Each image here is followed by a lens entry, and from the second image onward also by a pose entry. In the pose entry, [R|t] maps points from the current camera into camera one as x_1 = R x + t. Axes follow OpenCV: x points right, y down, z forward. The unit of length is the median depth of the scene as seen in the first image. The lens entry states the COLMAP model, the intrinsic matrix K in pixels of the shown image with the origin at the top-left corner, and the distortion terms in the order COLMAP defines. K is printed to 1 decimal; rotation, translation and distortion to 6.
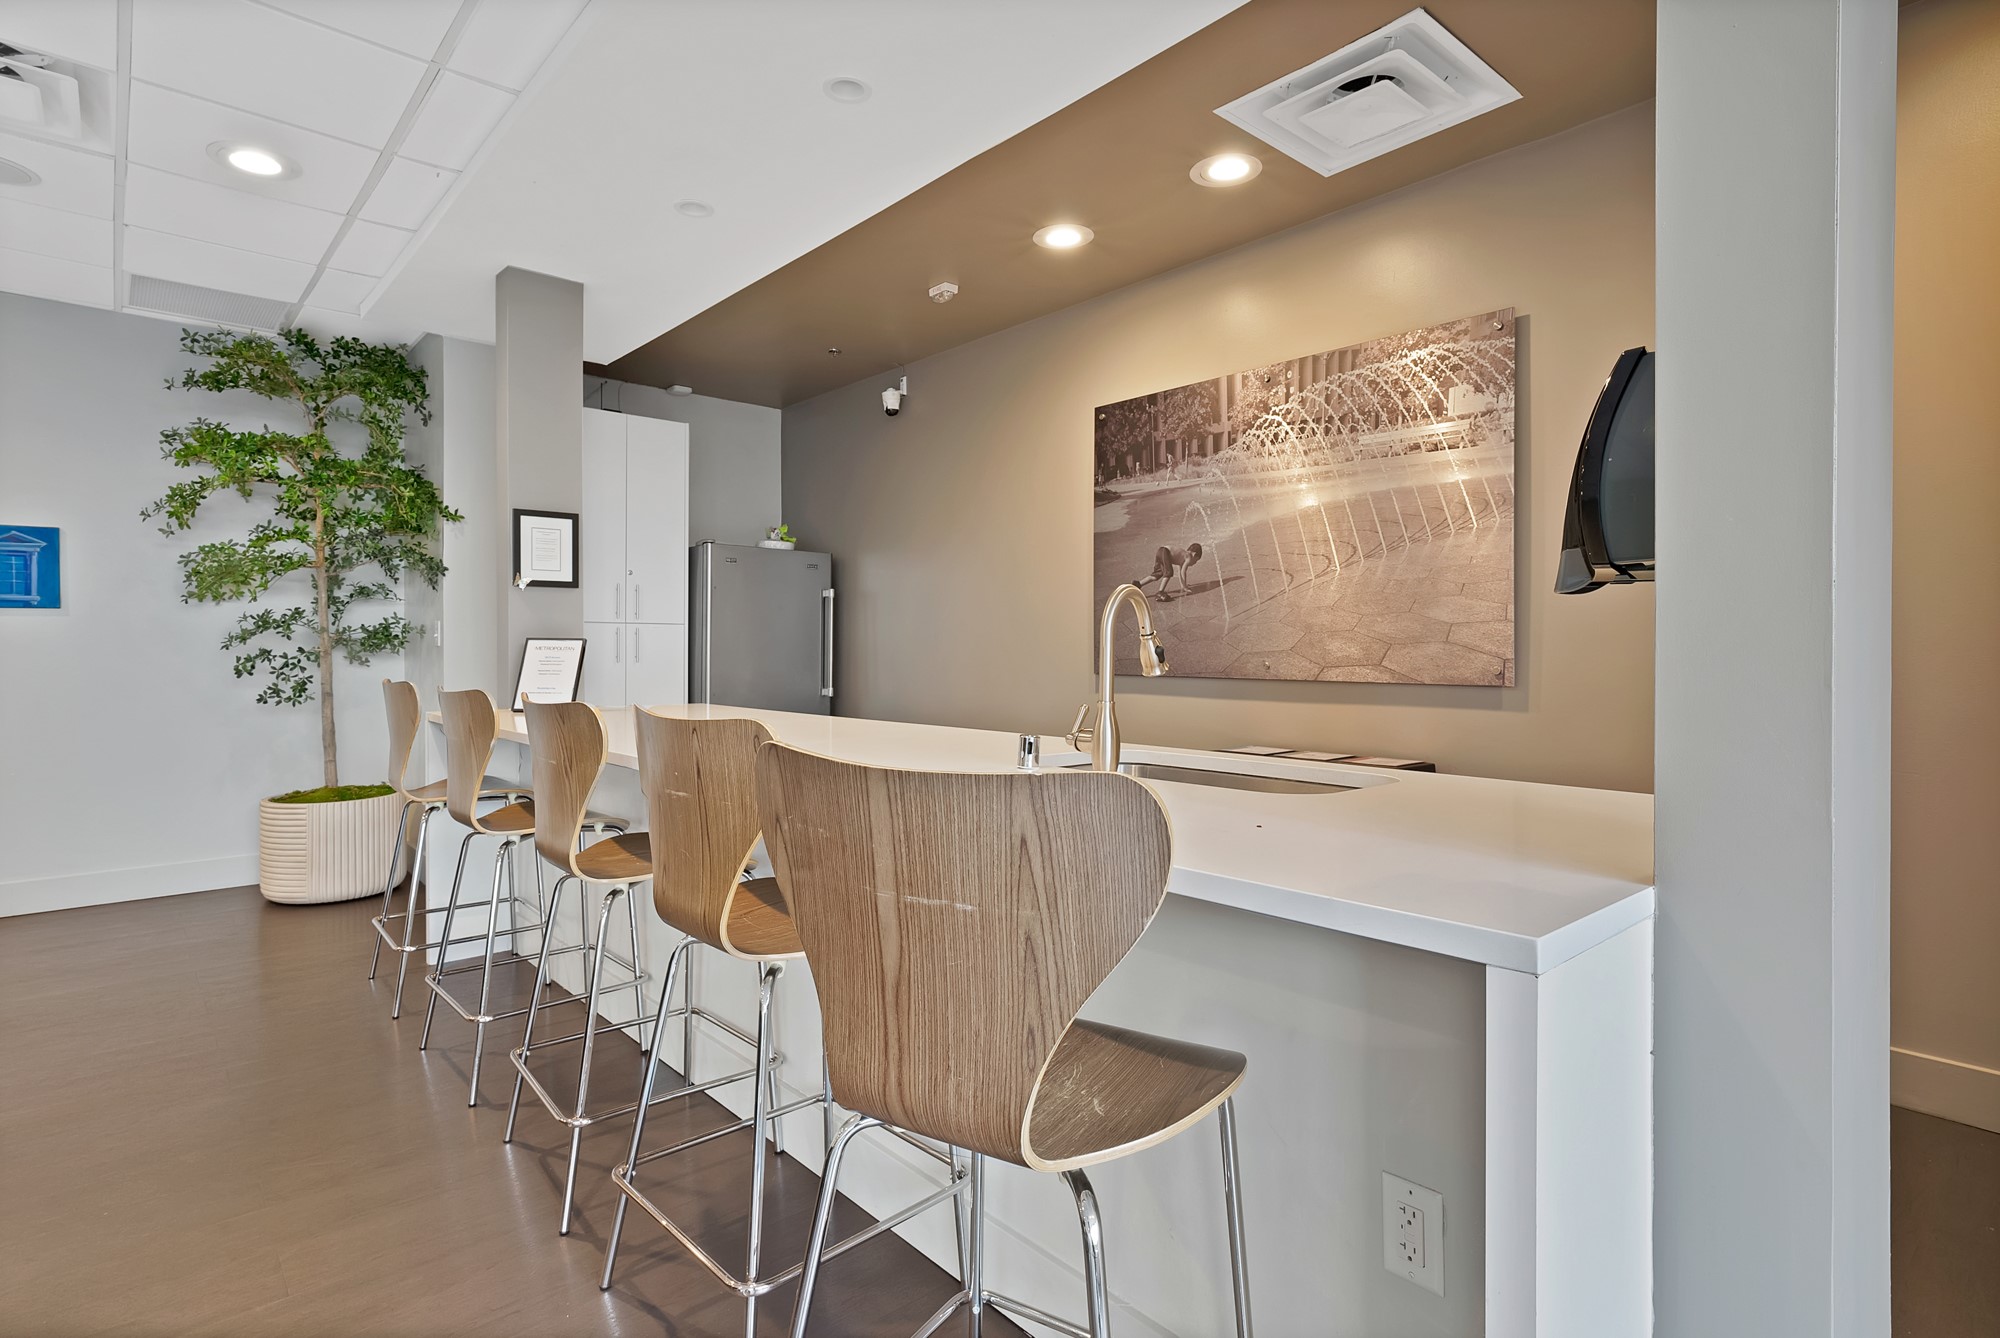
lens RADIAL K [[1024.2, 0, 1000.0], [0, 1024.2, 659.4], [0, 0, 1]] dist [-0.003041, -0.000040]
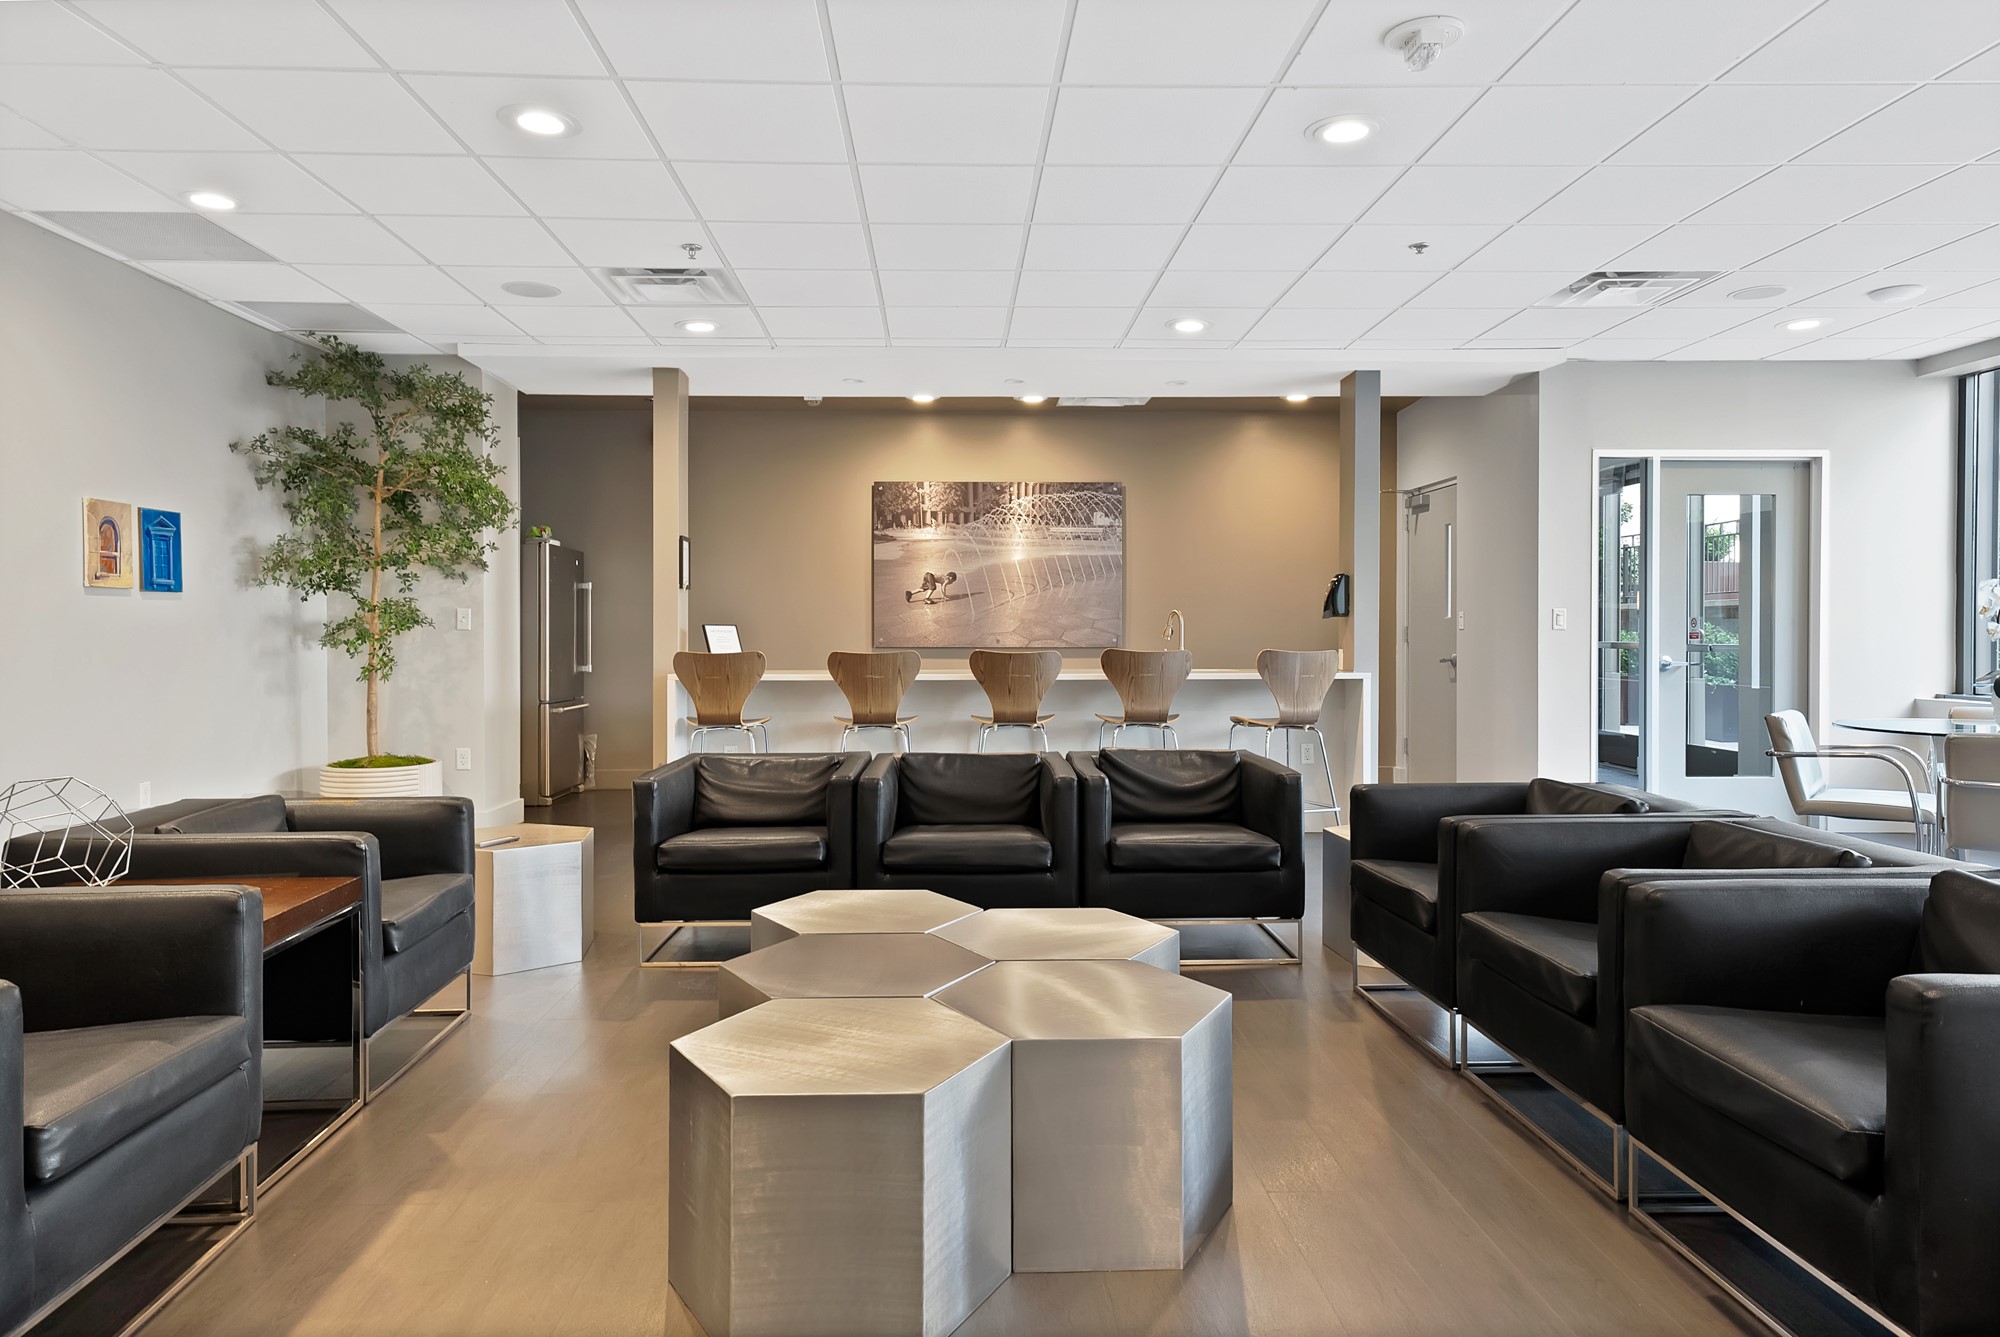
lens RADIAL K [[1281.8, 0, 997.9], [0, 1281.8, 658.2], [0, 0, 1]] dist [-0.000882, 0.000010]
pose [[0.627770, -0.017231, 0.778208, -1.547018], [0.009473, 0.999850, 0.014497, 0.004789], [-0.778341, -0.001729, 0.627839, -0.476196]]
